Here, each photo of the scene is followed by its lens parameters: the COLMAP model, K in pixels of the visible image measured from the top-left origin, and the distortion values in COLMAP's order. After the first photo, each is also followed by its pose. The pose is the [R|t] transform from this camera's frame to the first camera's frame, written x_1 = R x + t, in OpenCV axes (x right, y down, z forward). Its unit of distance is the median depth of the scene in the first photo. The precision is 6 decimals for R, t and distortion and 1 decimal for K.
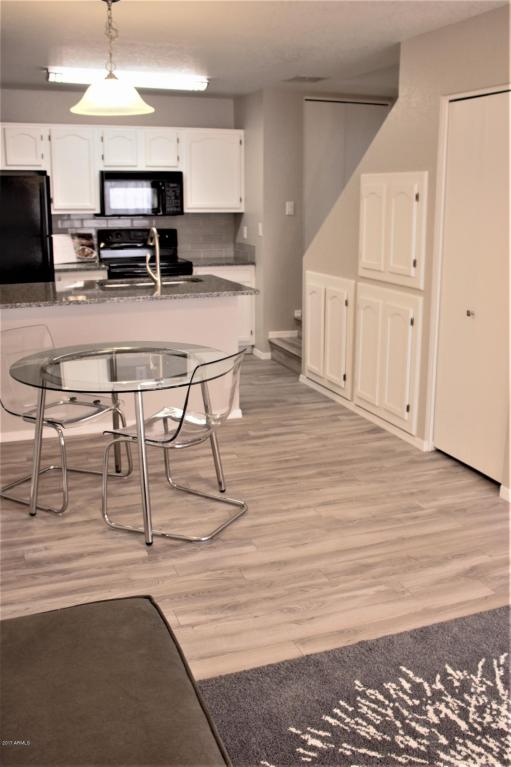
lens RADIAL K [[780.5, 0, 281.7], [0, 780.5, 382.7], [0, 0, 1]] dist [-0.082970, 0.000000]
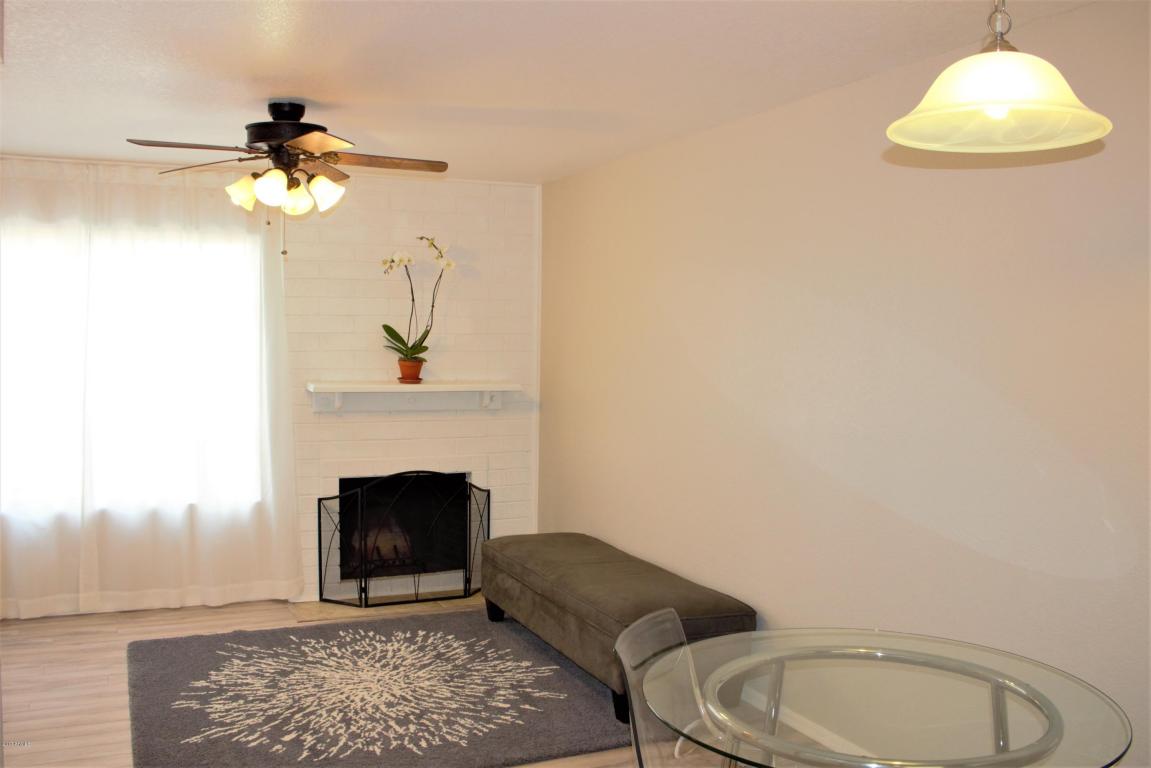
lens RADIAL K [[1044.2, 0, 568.6], [0, 1044.2, 385.5], [0, 0, 1]] dist [-0.128342, 0.071113]
pose [[-0.998840, -0.008131, -0.047454, 0.020675], [-0.021556, 0.956856, 0.289761, -0.584545], [0.043051, 0.290448, -0.955922, 2.365598]]
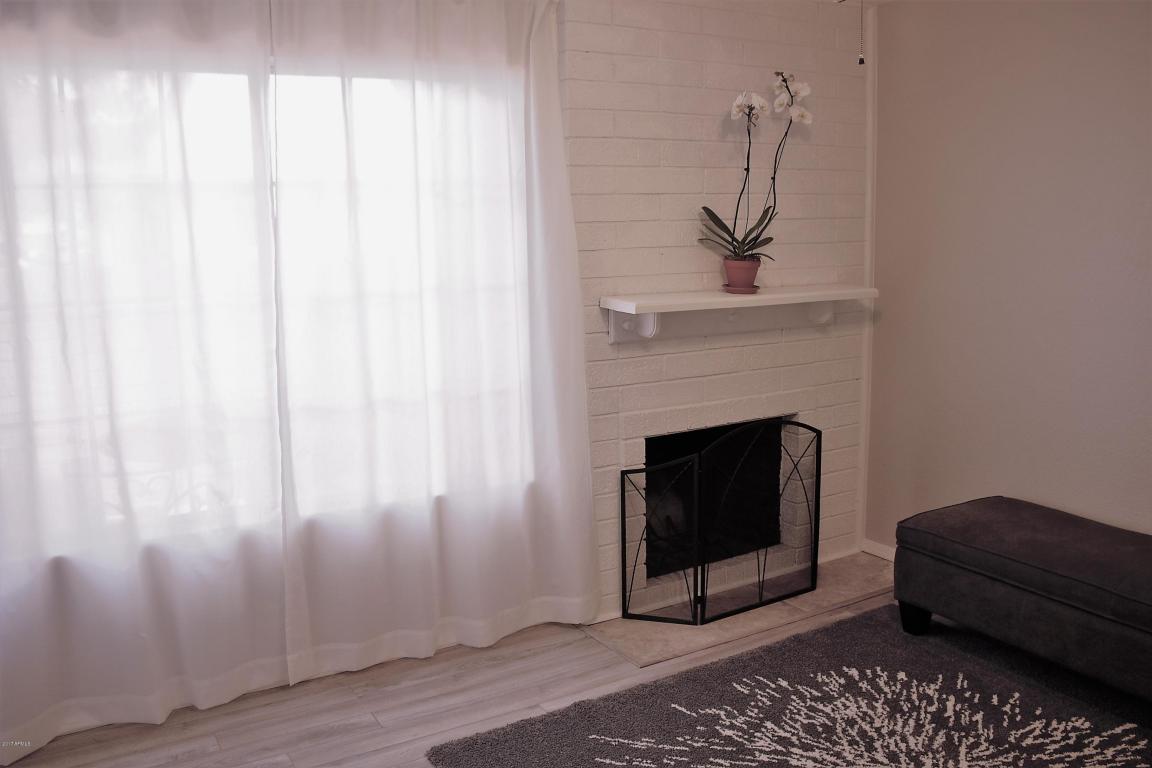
lens RADIAL K [[970.3, 0, 586.8], [0, 970.3, 394.1], [0, 0, 1]] dist [-0.139378, 0.096093]
pose [[-0.986527, 0.049784, -0.155842, 0.771608], [-0.016425, 0.917623, 0.397112, -0.330226], [0.162774, 0.394321, -0.904442, 1.418538]]
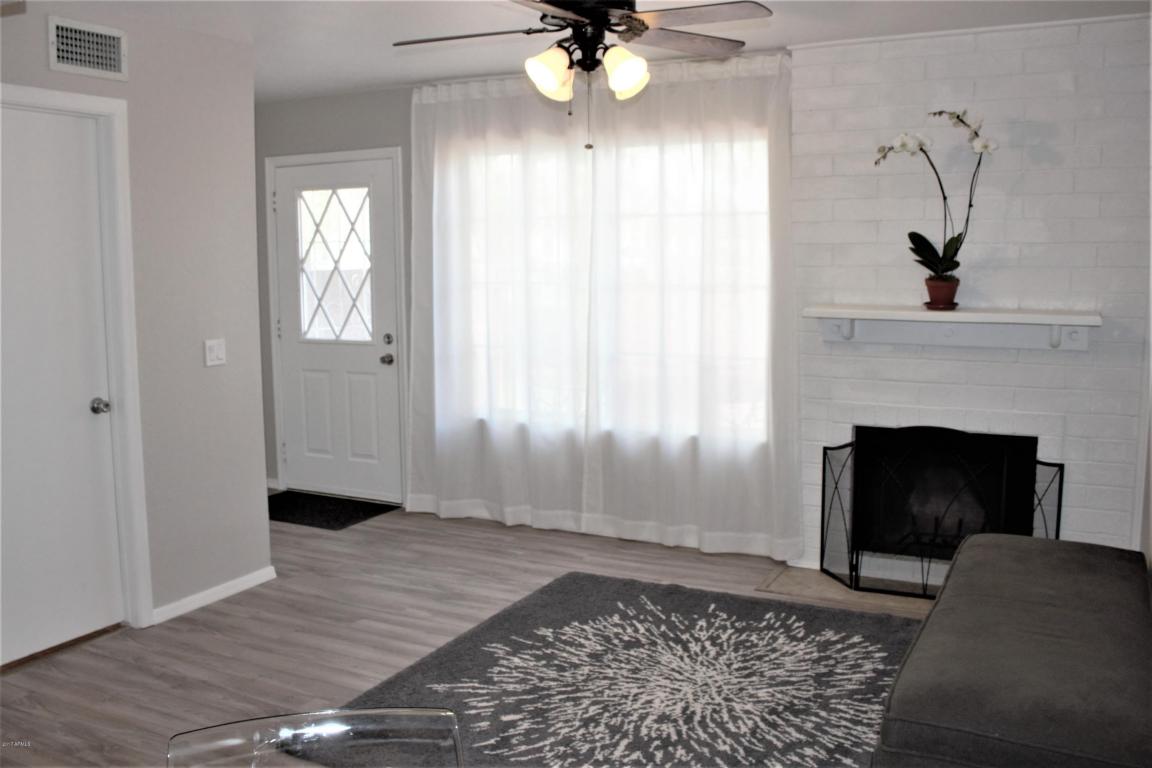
lens RADIAL K [[1050.8, 0, 534.9], [0, 1050.8, 369.1], [0, 0, 1]] dist [-0.119734, 0.000000]
pose [[-0.641797, -0.079670, 0.762725, -0.665857], [0.198798, 0.943305, 0.265812, -0.397337], [-0.740659, 0.322225, -0.589572, 1.637830]]
